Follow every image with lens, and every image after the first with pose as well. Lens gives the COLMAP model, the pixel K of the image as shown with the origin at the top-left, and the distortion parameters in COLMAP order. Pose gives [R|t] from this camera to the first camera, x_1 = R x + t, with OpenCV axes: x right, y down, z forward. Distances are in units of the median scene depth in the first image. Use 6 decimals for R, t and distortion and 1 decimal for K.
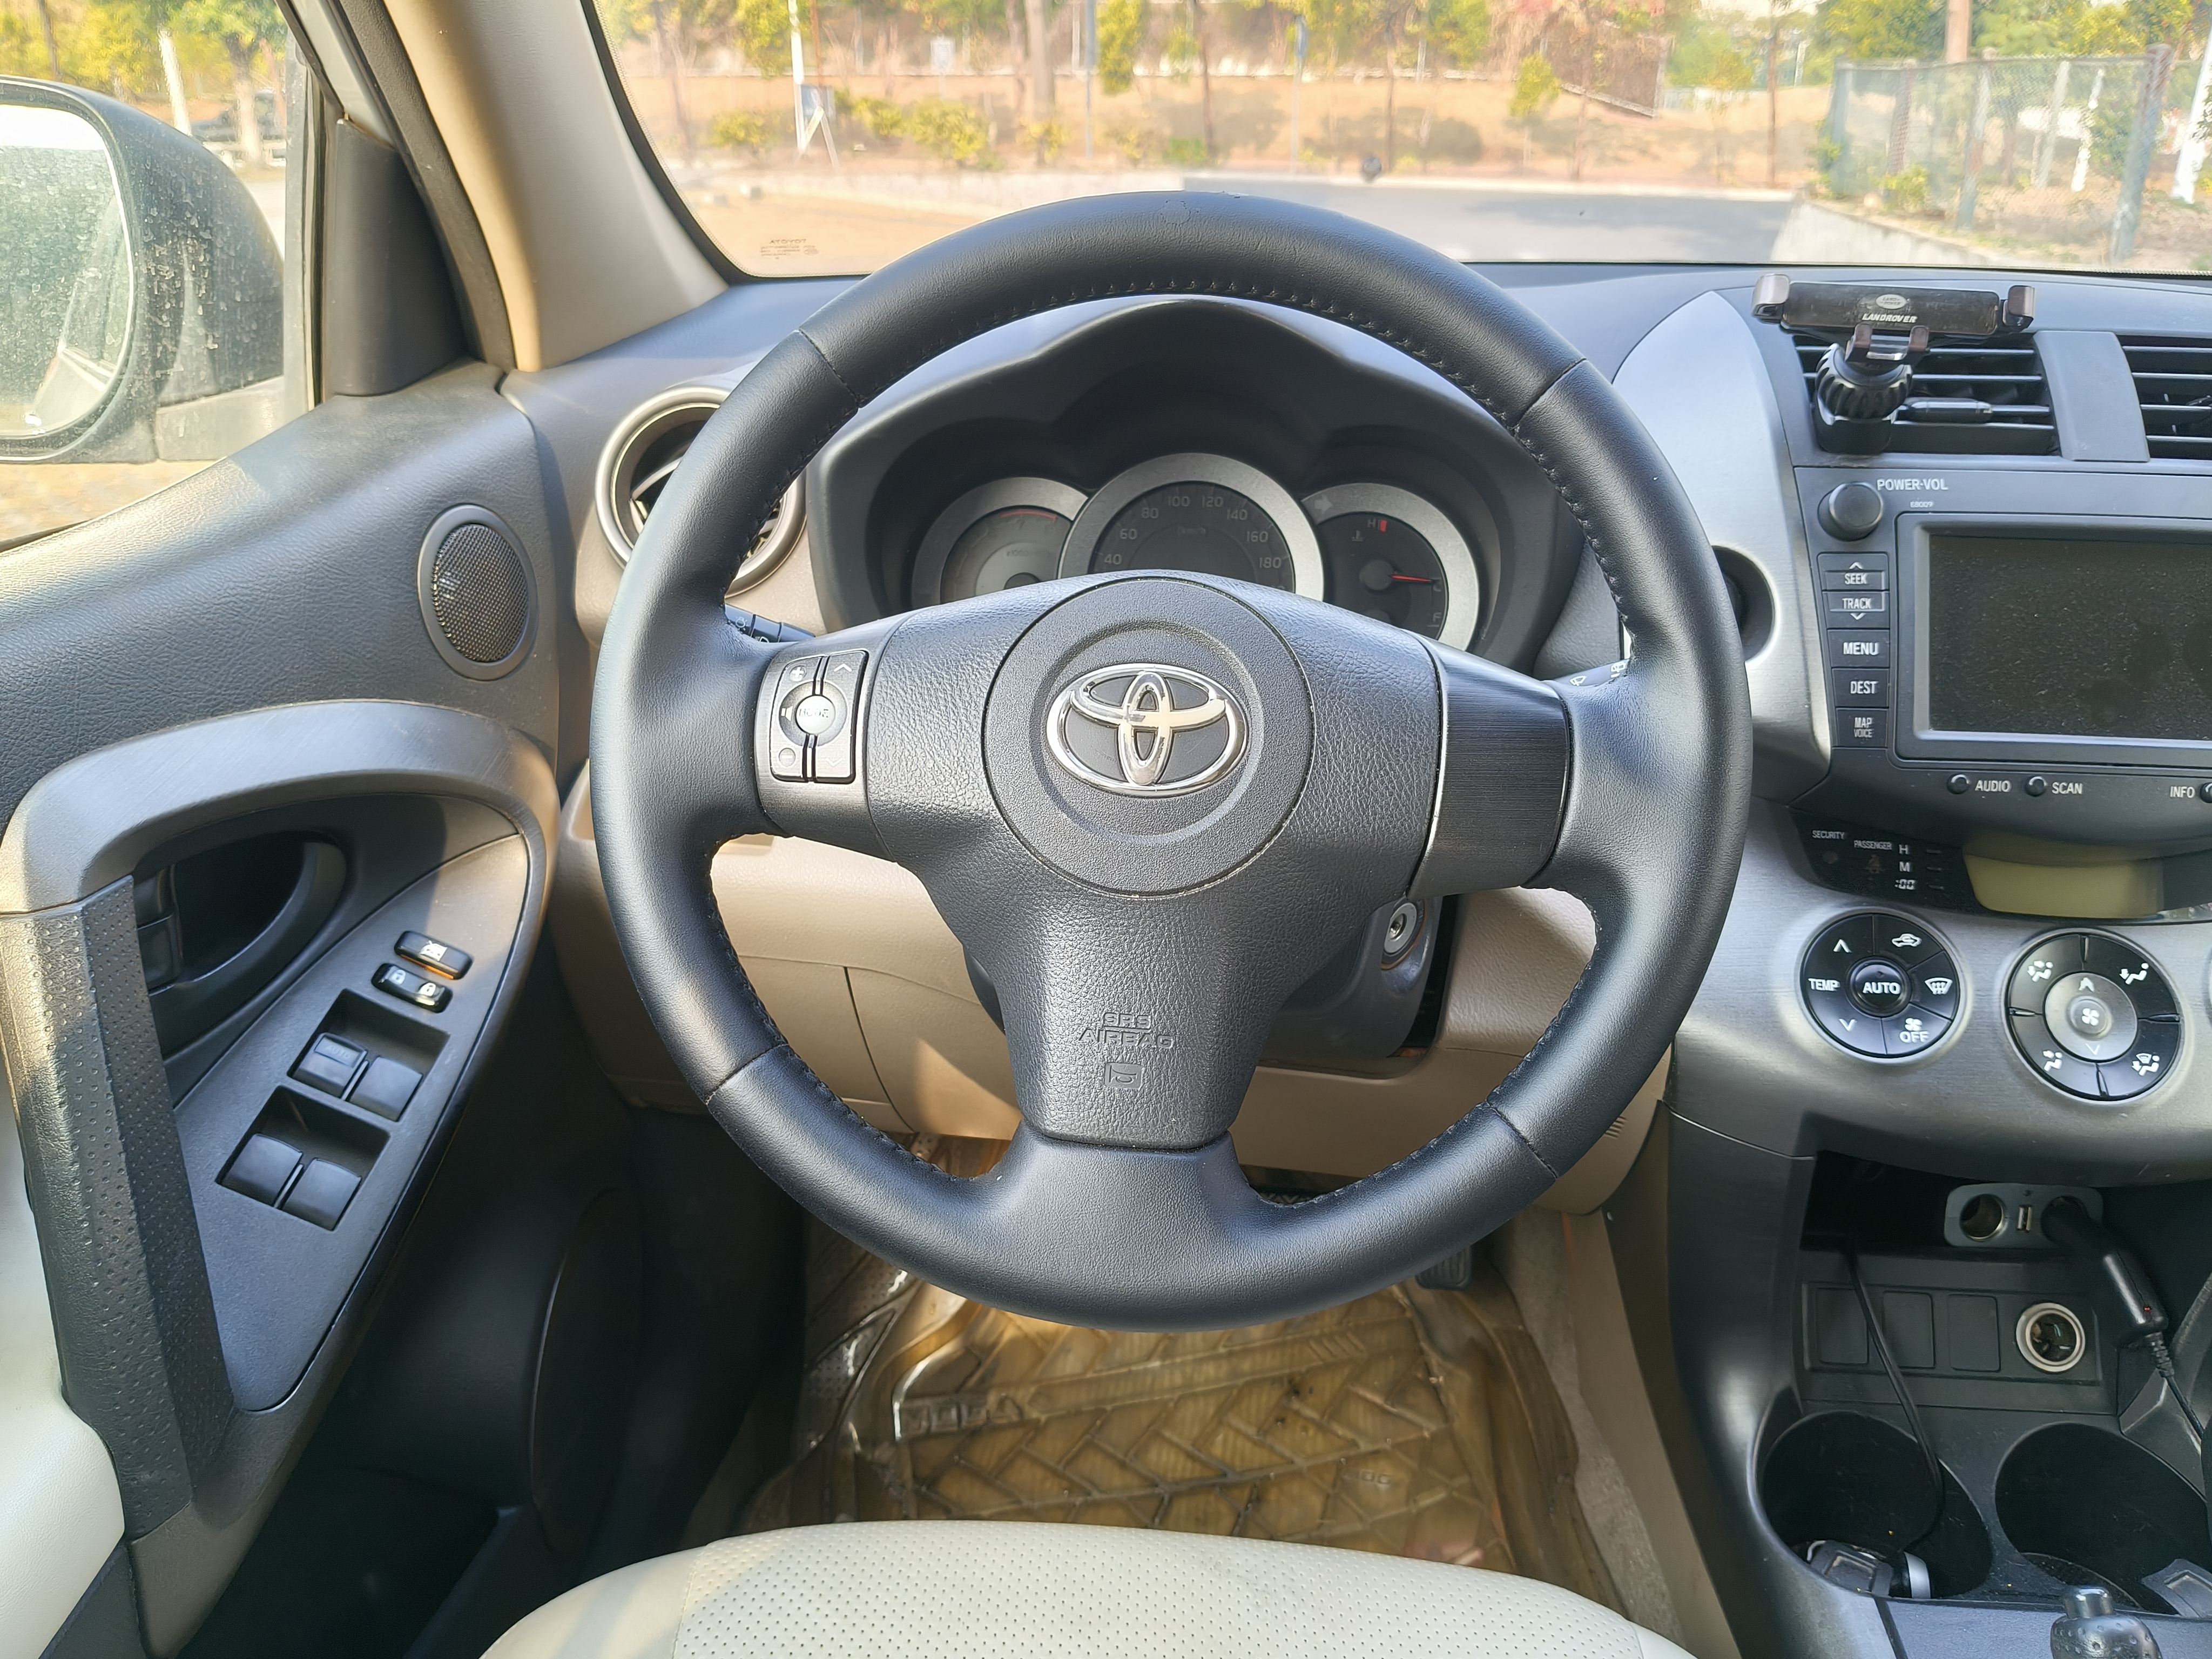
lens RADIAL K [[1788.9, 0, 1106.0], [0, 1788.9, 829.5], [0, 0, 1]] dist [-0.001365, -0.005639]
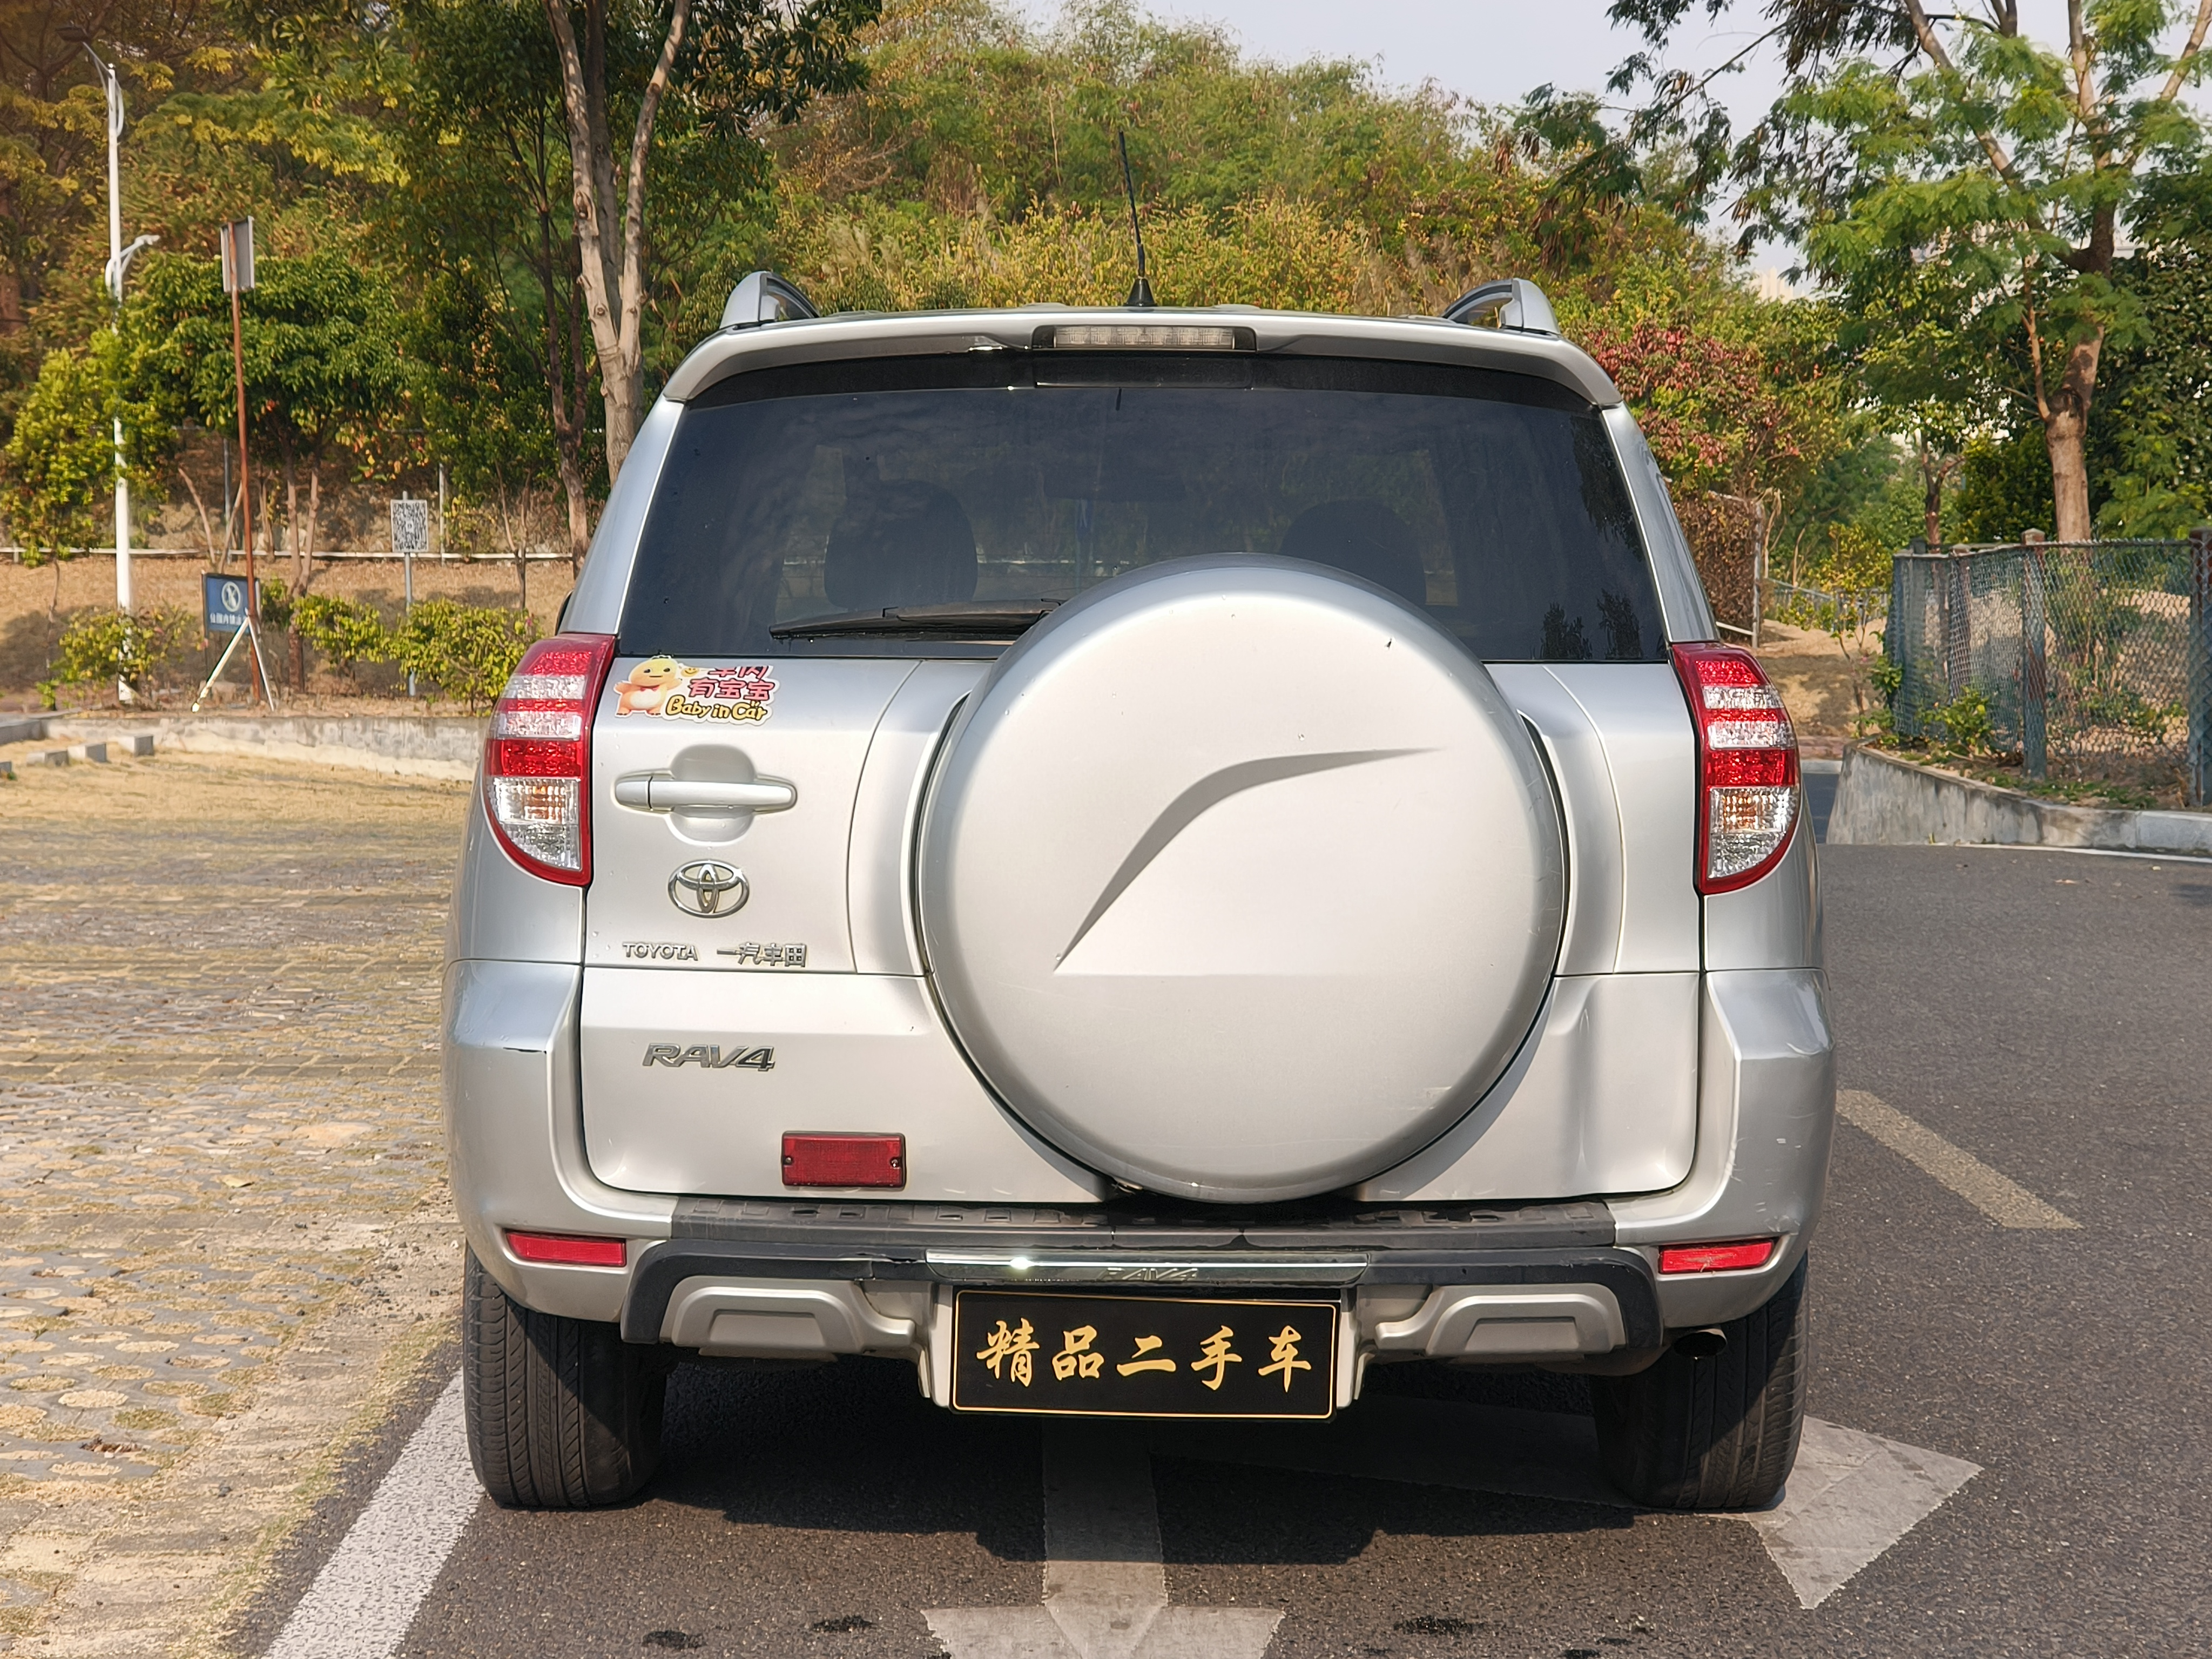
lens RADIAL K [[3843.6, 0, 1106.0], [0, 3843.6, 829.5], [0, 0, 1]] dist [0.283969, -0.034135]
pose [[0.995019, -0.003919, 0.099608, -0.405544], [0.036004, 0.945902, -0.322449, 3.200857], [-0.092955, 0.324430, 0.941331, -7.712286]]
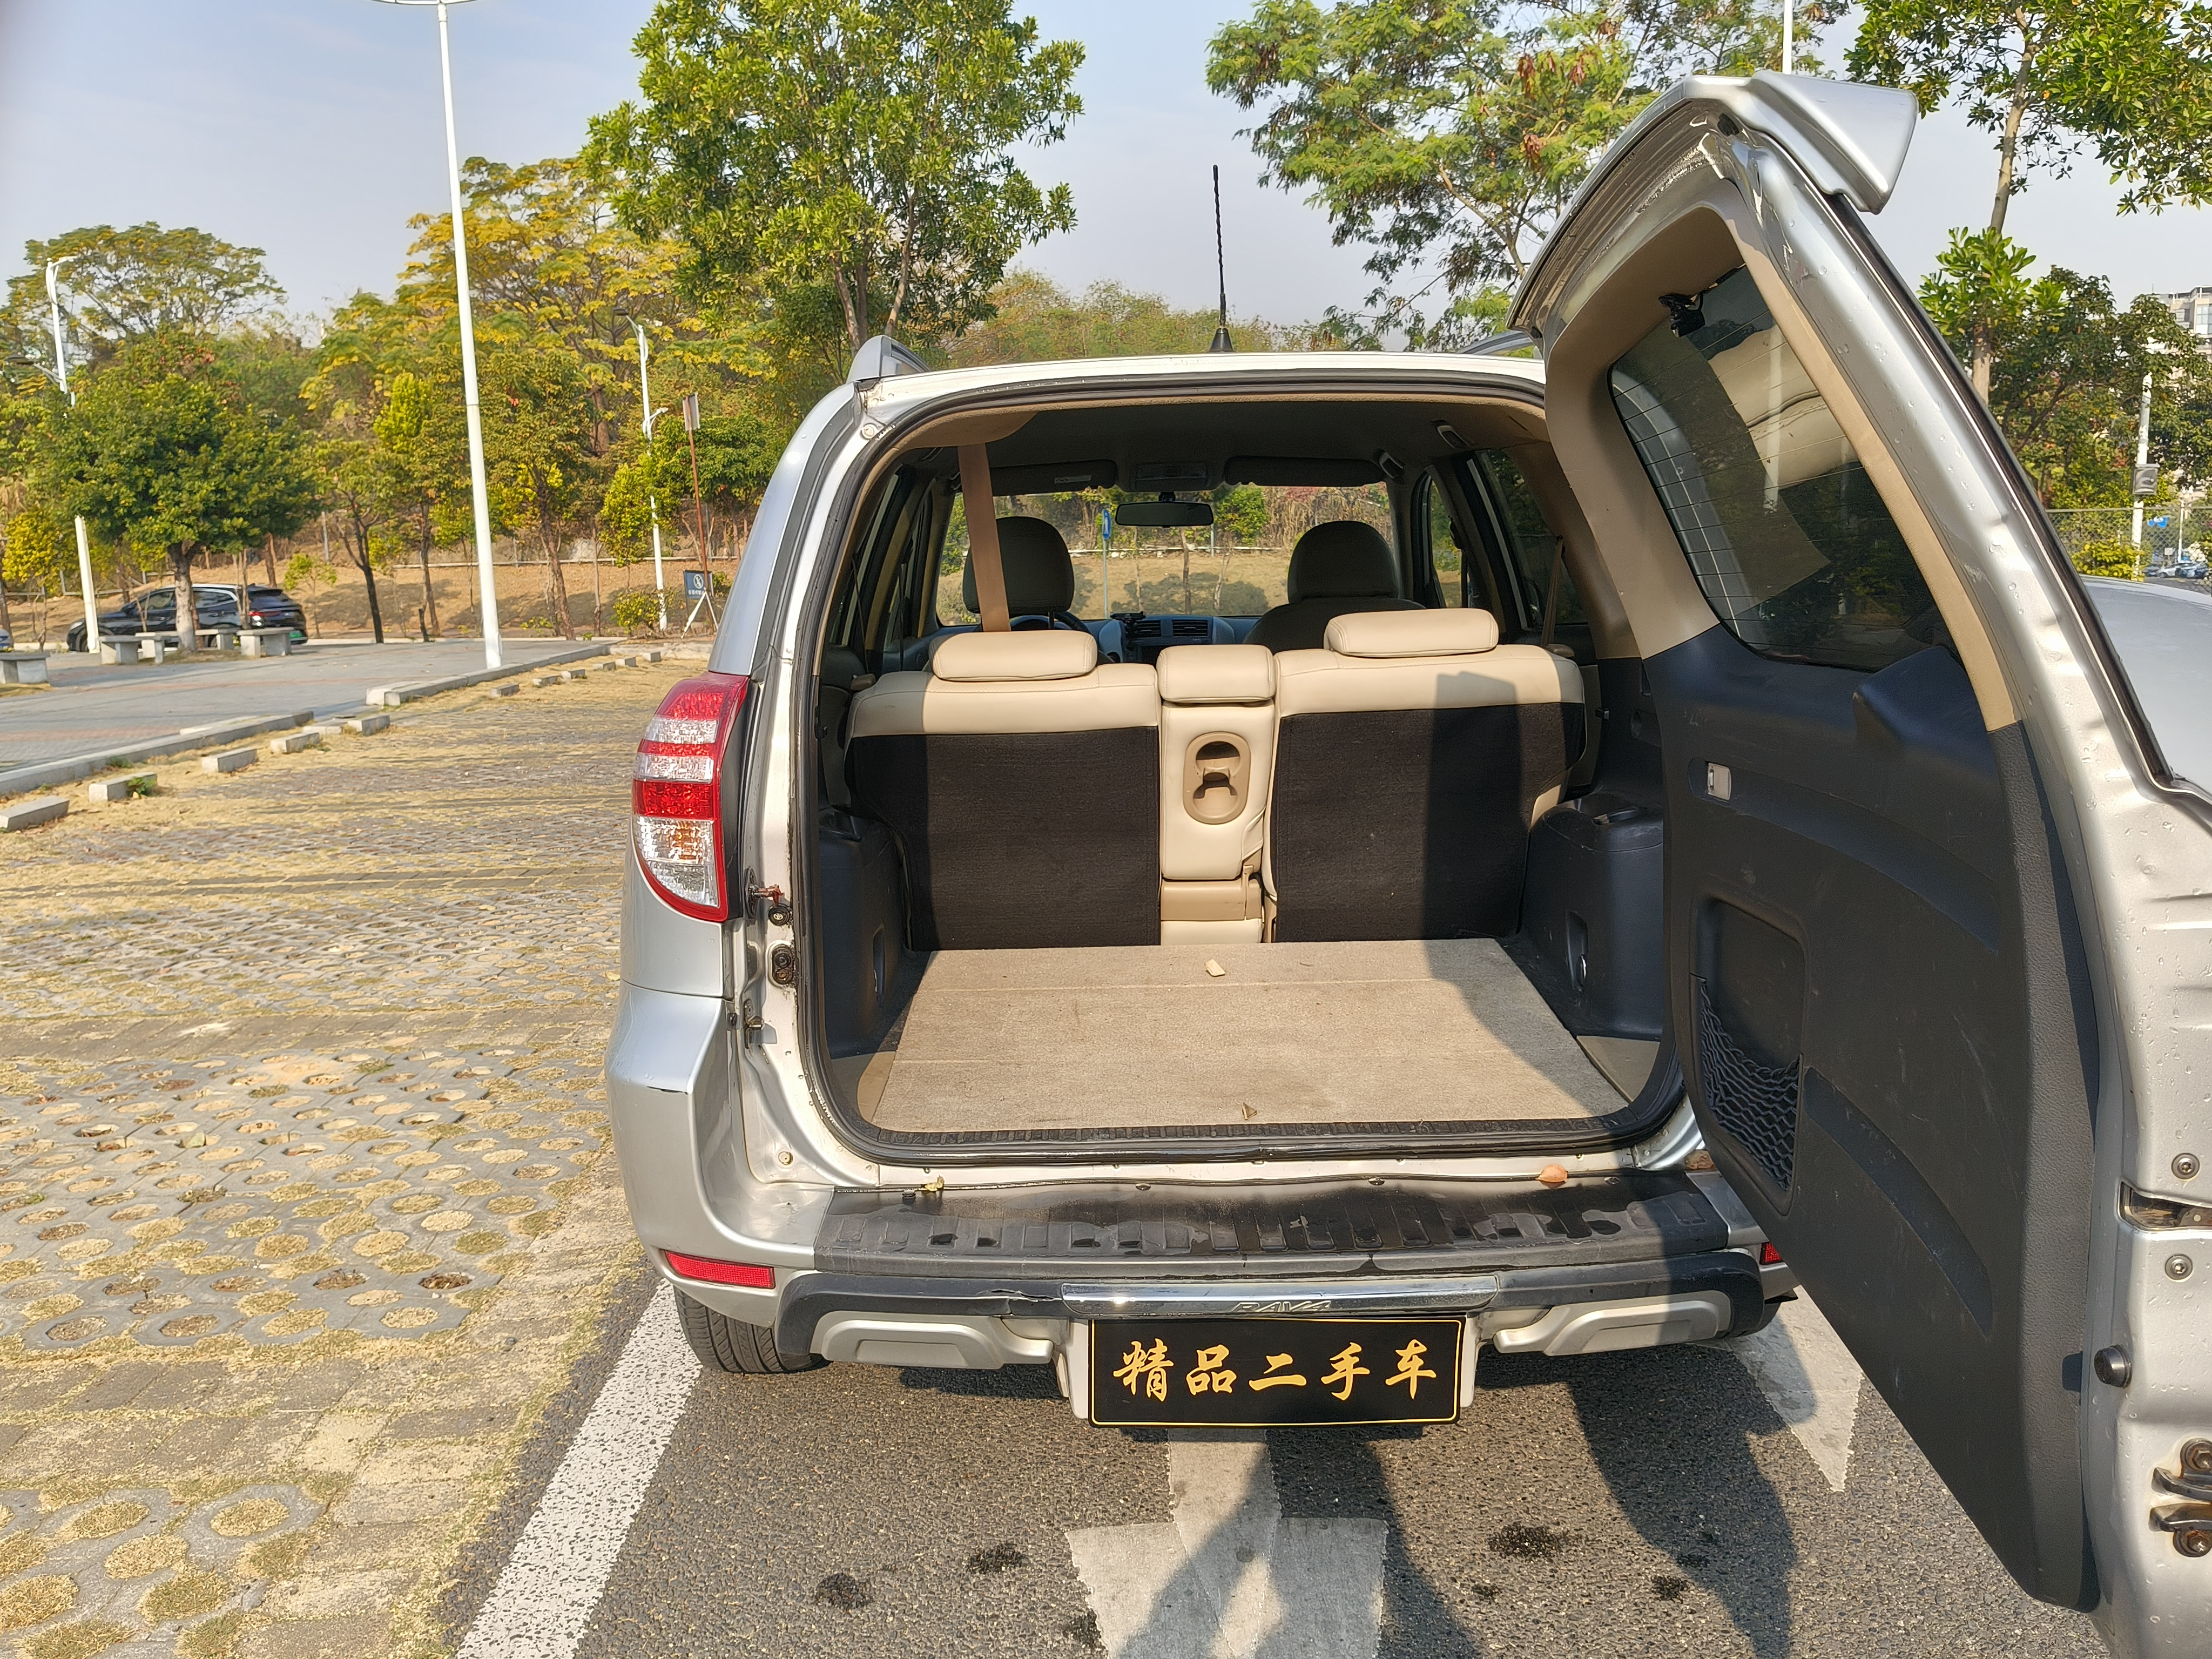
lens RADIAL K [[1748.1, 0, 1106.0], [0, 1748.1, 829.5], [0, 0, 1]] dist [0.124577, -0.227632]
pose [[0.995120, -0.041633, 0.089457, -0.239374], [0.061856, 0.969573, -0.236857, 1.852506], [-0.076874, 0.241234, 0.967417, -4.732974]]
